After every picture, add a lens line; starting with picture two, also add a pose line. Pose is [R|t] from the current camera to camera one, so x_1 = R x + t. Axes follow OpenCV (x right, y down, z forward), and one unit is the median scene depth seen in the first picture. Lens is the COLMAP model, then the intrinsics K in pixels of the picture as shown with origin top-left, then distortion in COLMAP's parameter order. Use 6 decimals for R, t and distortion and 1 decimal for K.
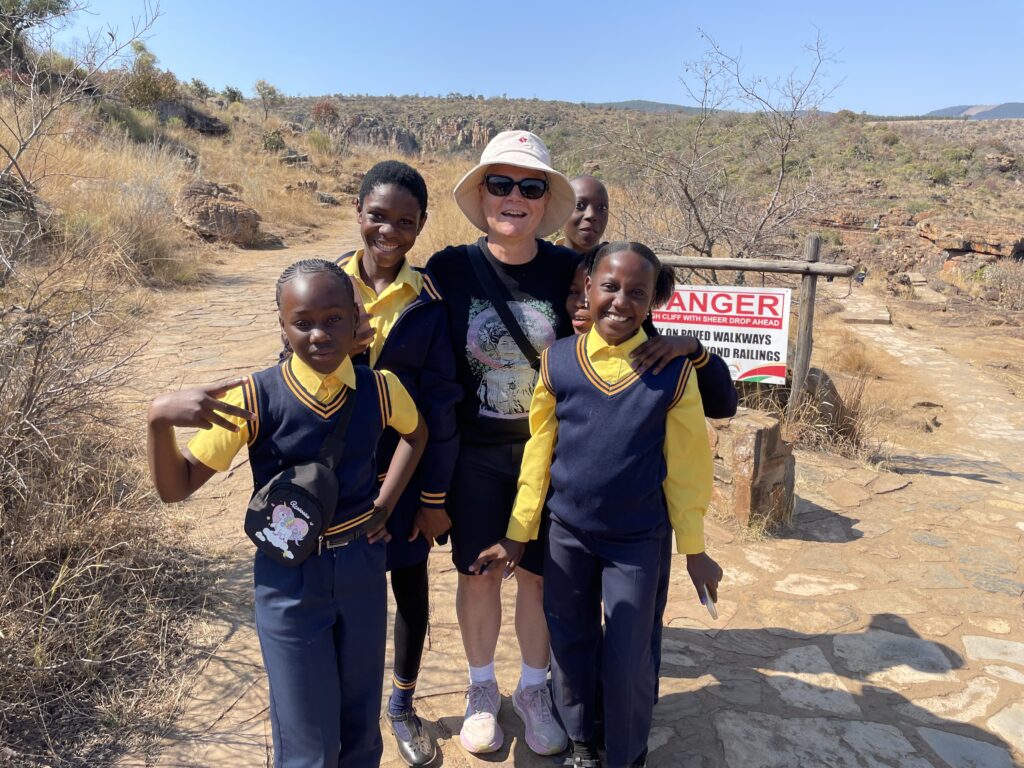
lens RADIAL K [[779.0, 0, 510.6], [0, 779.0, 382.3], [0, 0, 1]] dist [0.079448, -0.092167]
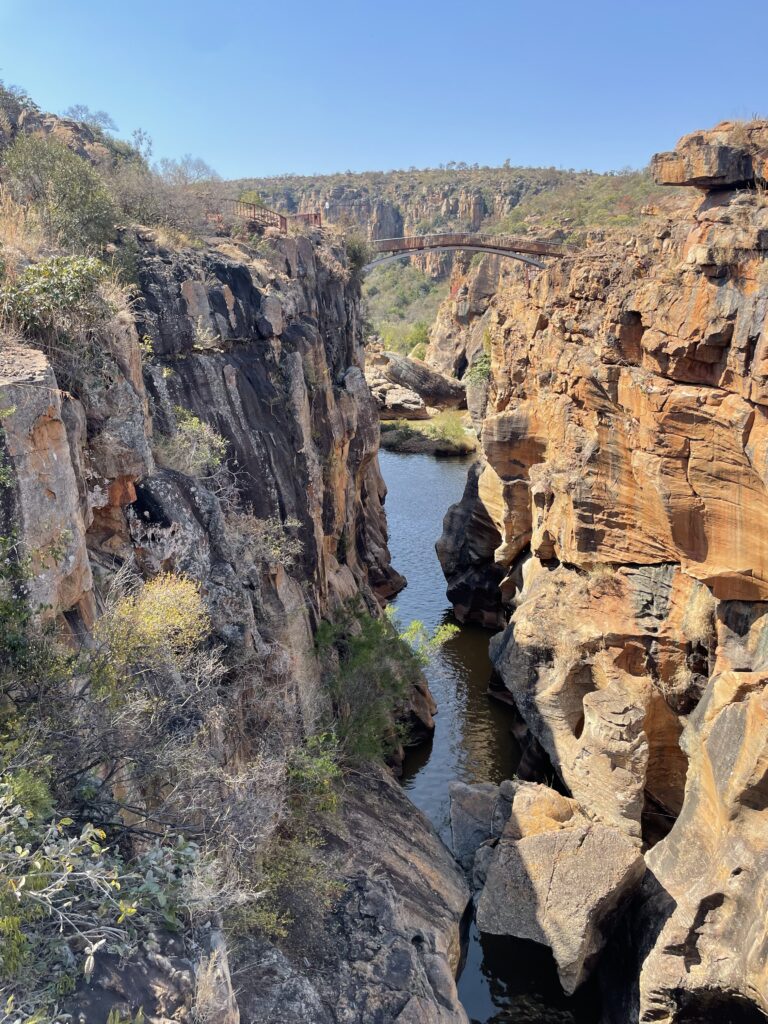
lens RADIAL K [[779.0, 0, 379.1], [0, 779.0, 515.7], [0, 0, 1]] dist [0.079448, -0.092167]
pose [[0.976935, 0.066326, -0.202976, 0.069044], [-0.056115, 0.996872, 0.055661, -0.007416], [0.206033, -0.042987, 0.977600, 0.092126]]
